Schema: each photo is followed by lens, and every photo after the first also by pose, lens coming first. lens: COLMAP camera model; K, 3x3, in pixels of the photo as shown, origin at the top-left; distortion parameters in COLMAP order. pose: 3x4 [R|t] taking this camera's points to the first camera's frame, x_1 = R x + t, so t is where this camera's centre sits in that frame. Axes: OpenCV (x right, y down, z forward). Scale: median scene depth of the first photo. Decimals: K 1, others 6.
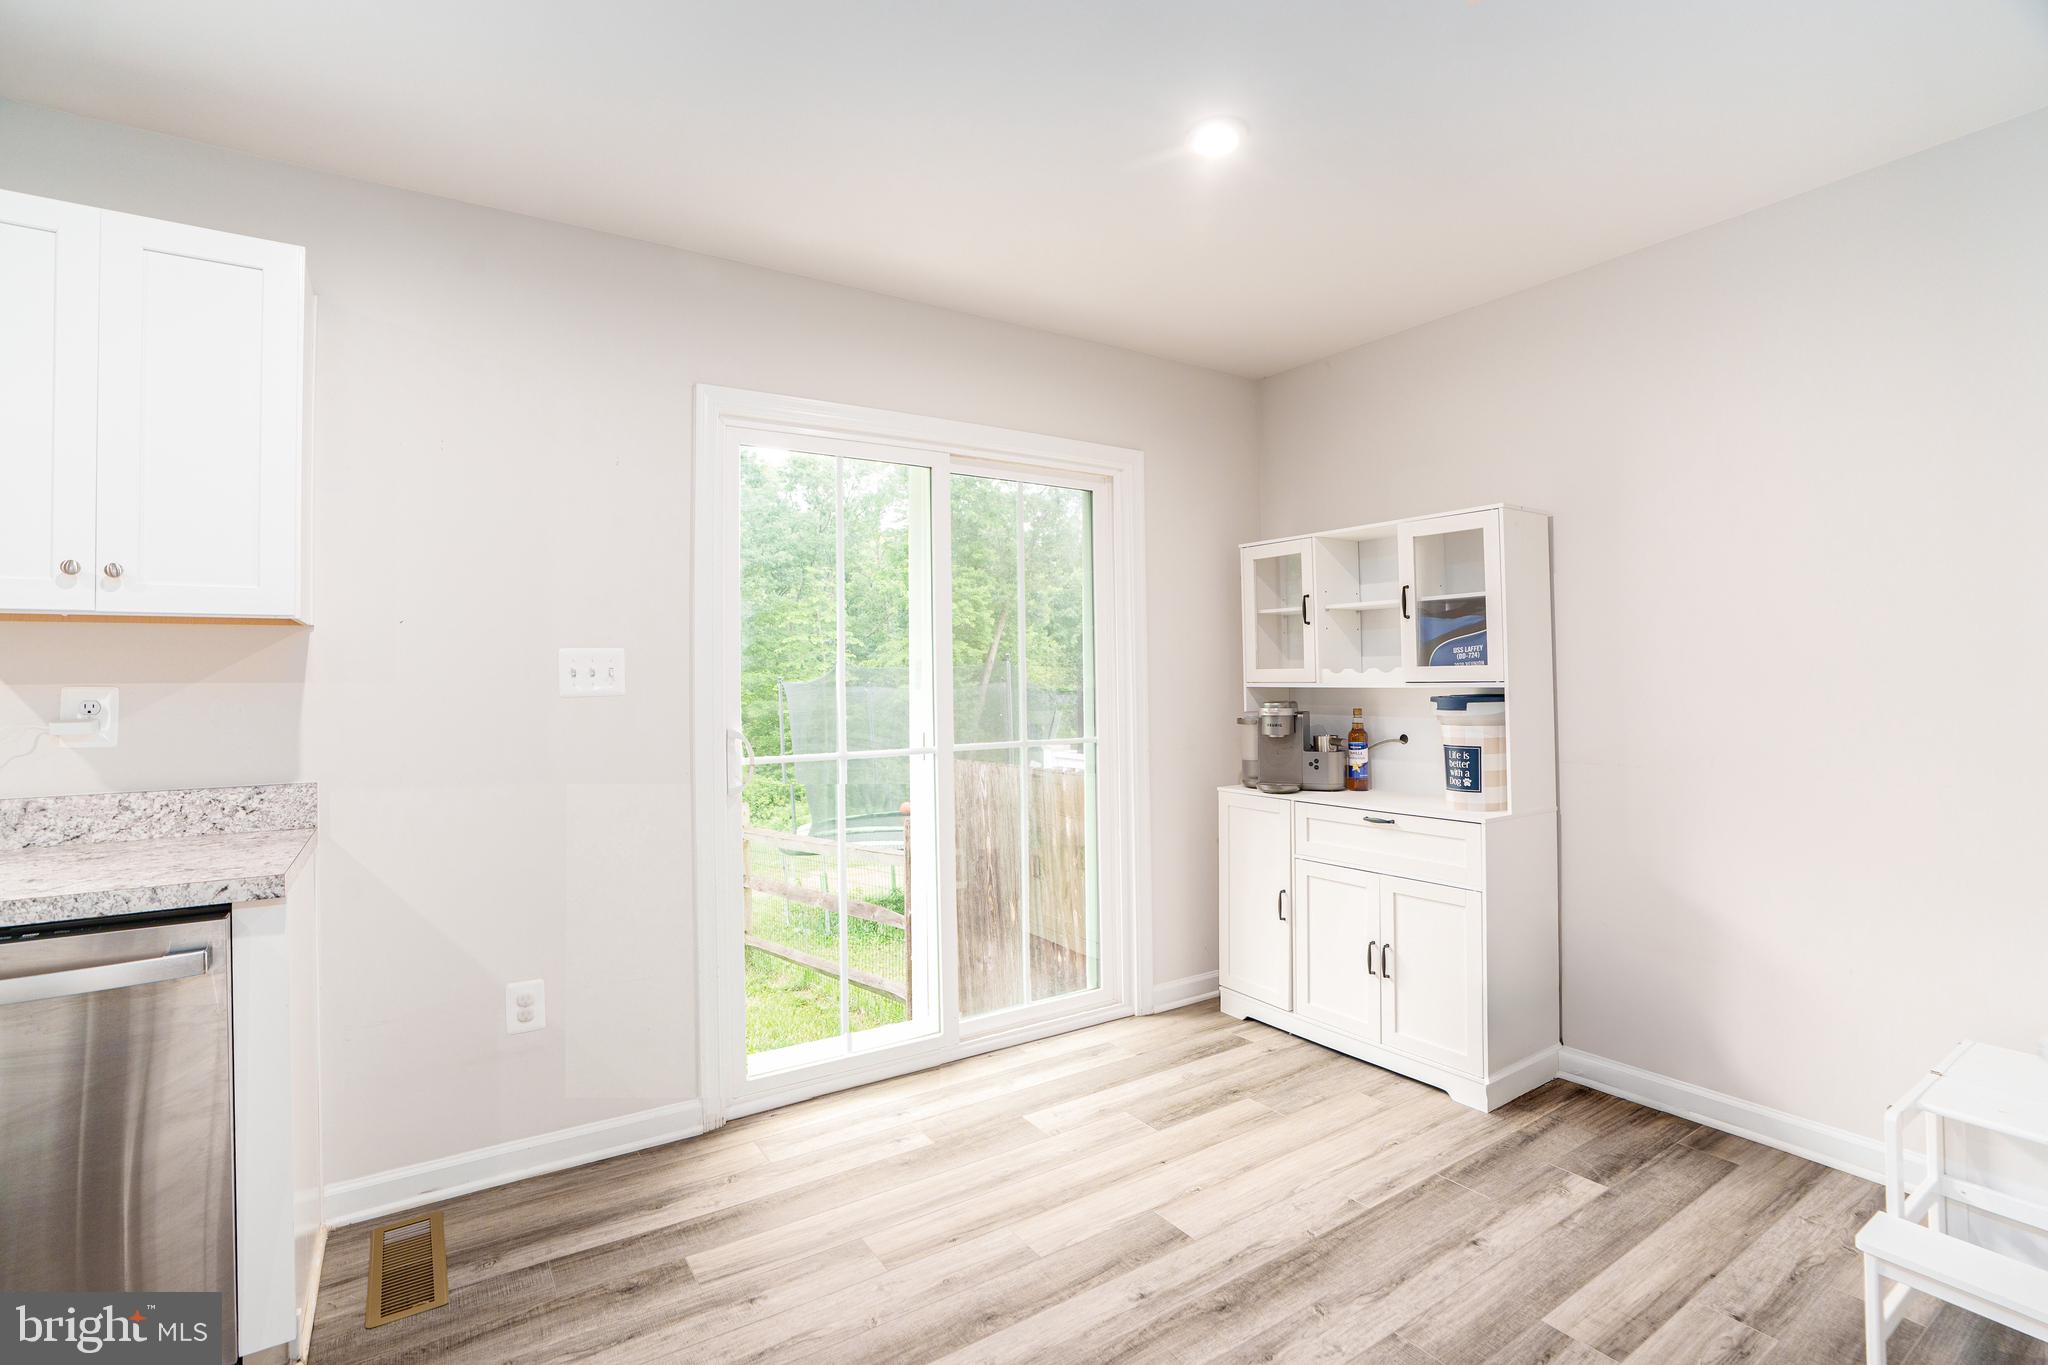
lens RADIAL K [[947.3, 0, 1031.7], [0, 947.3, 657.5], [0, 0, 1]] dist [-0.057084, 0.016405]
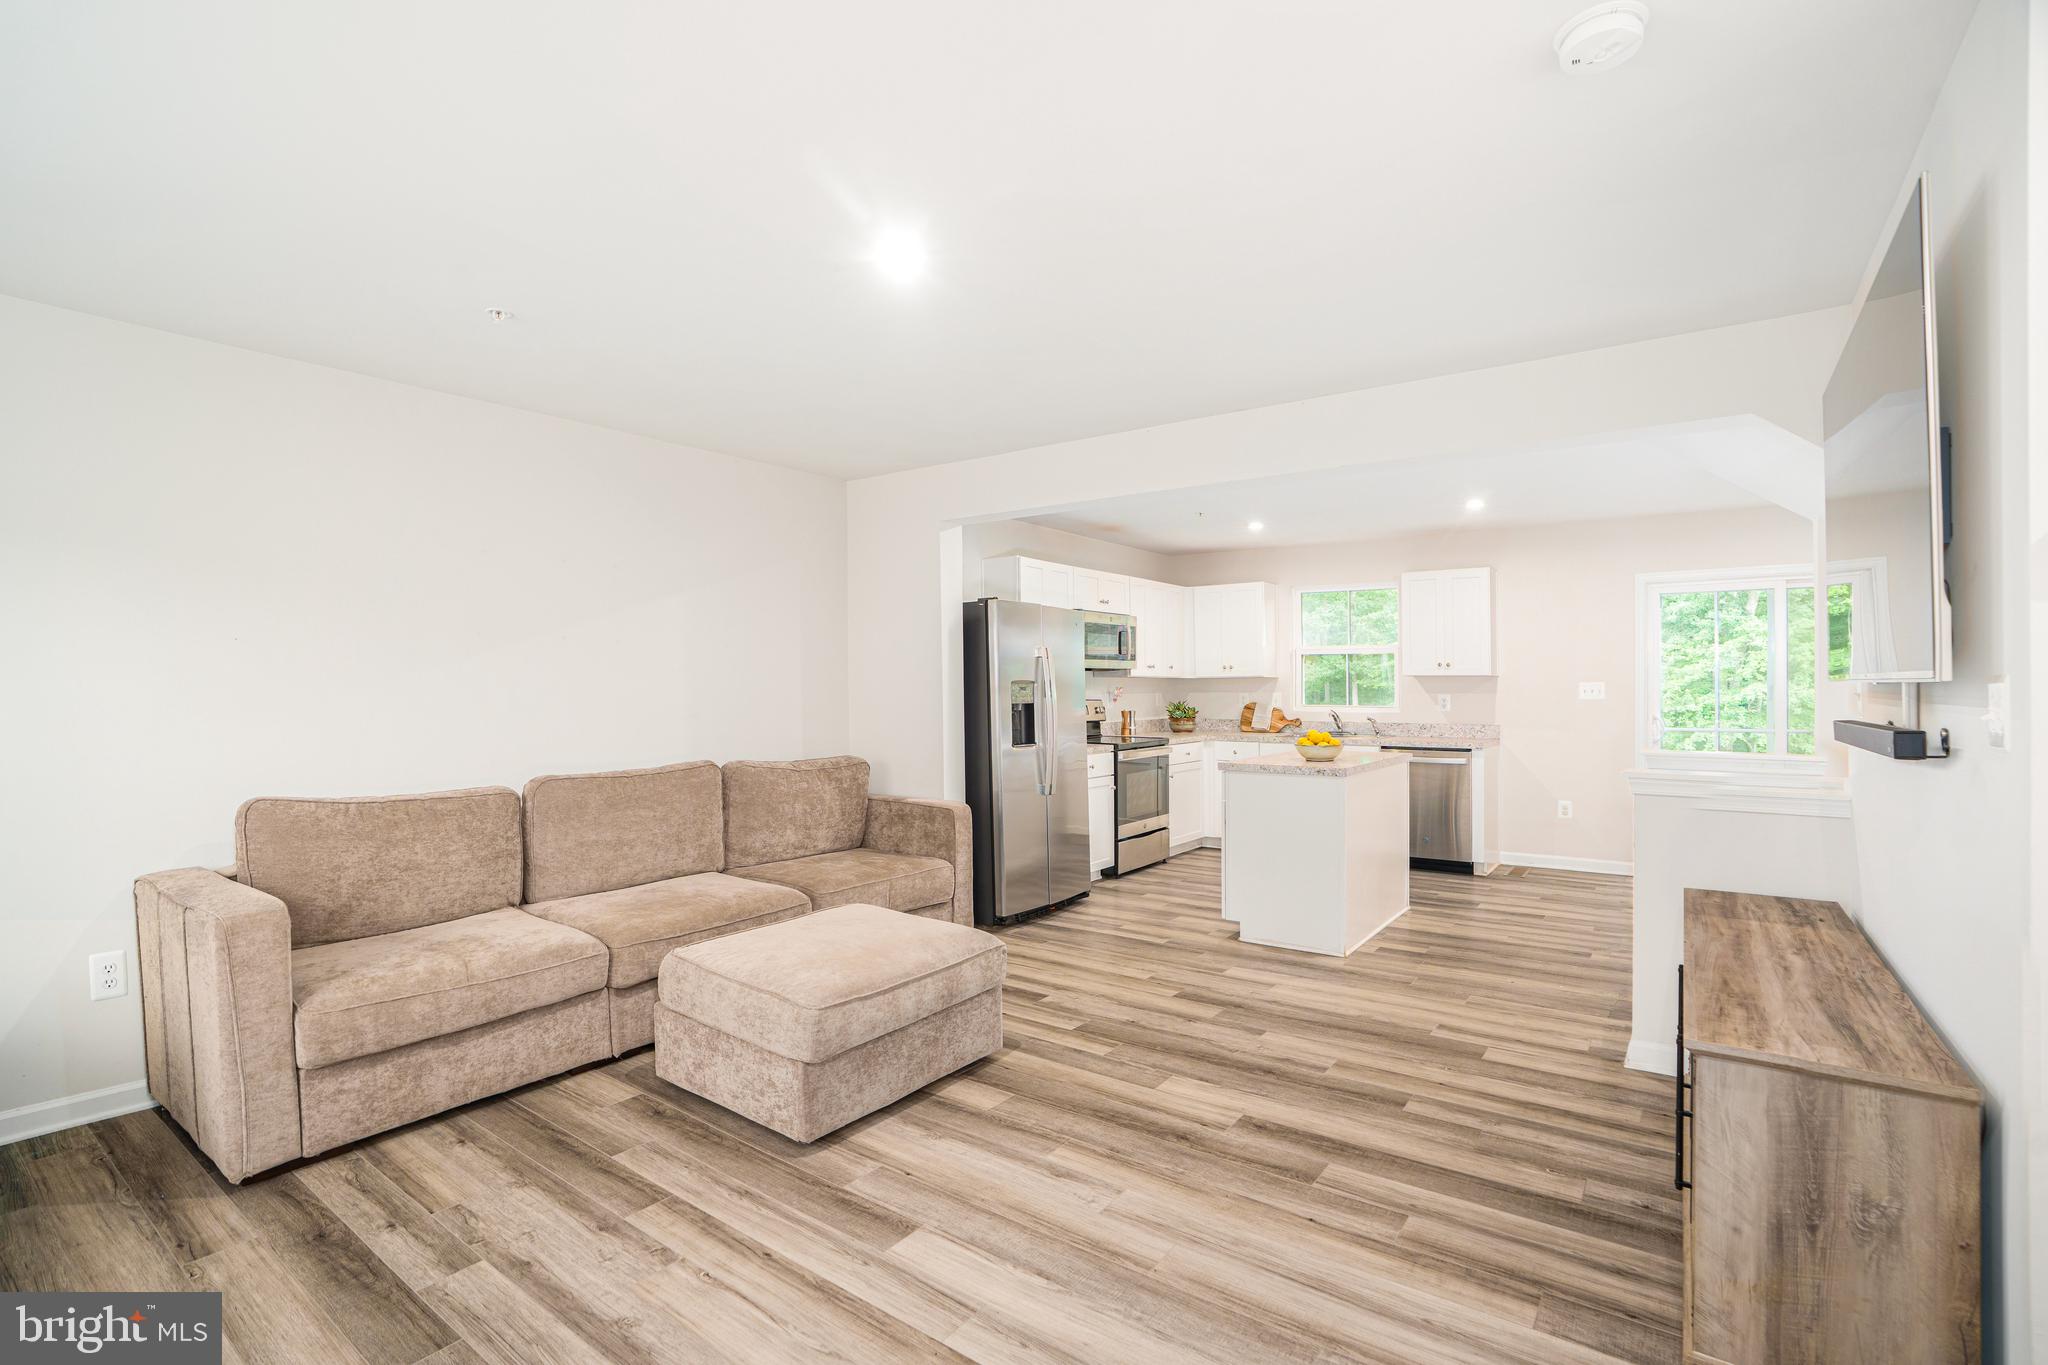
lens RADIAL K [[947.3, 0, 1031.7], [0, 947.3, 657.5], [0, 0, 1]] dist [-0.057084, 0.016405]
pose [[0.342922, -0.020331, -0.939144, 1.795747], [0.014244, 0.999763, -0.016442, -0.073859], [0.939256, -0.007738, 0.343130, -1.713635]]
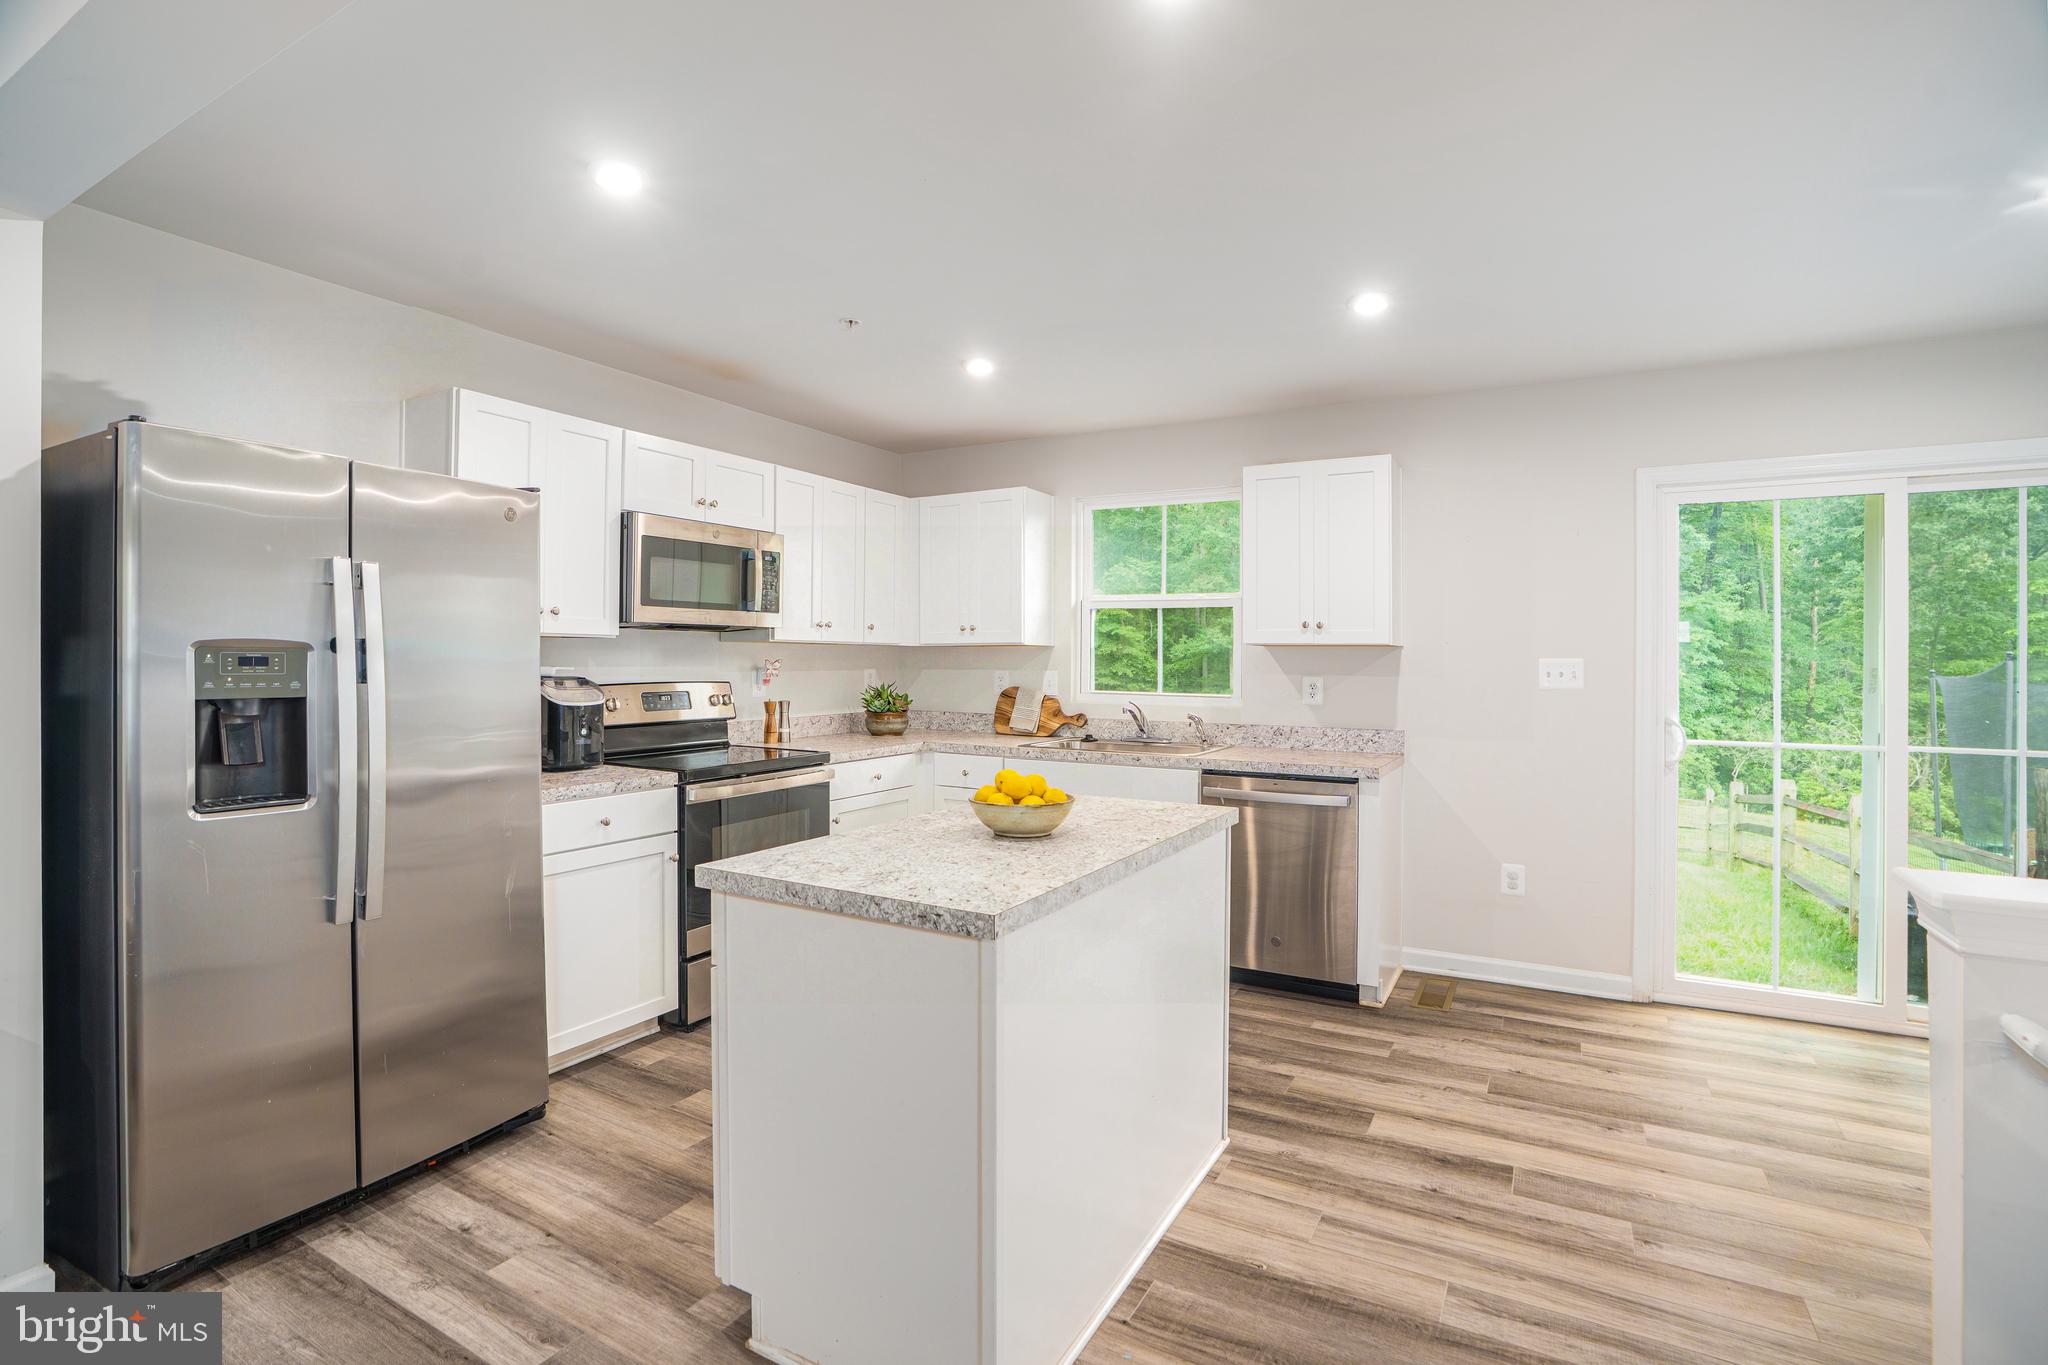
lens RADIAL K [[947.3, 0, 1031.7], [0, 947.3, 657.5], [0, 0, 1]] dist [-0.057084, 0.016405]
pose [[0.449292, 0.008736, -0.893342, 0.604834], [0.005781, 0.999903, 0.012685, -0.043074], [0.893366, -0.010864, 0.449197, -0.550254]]
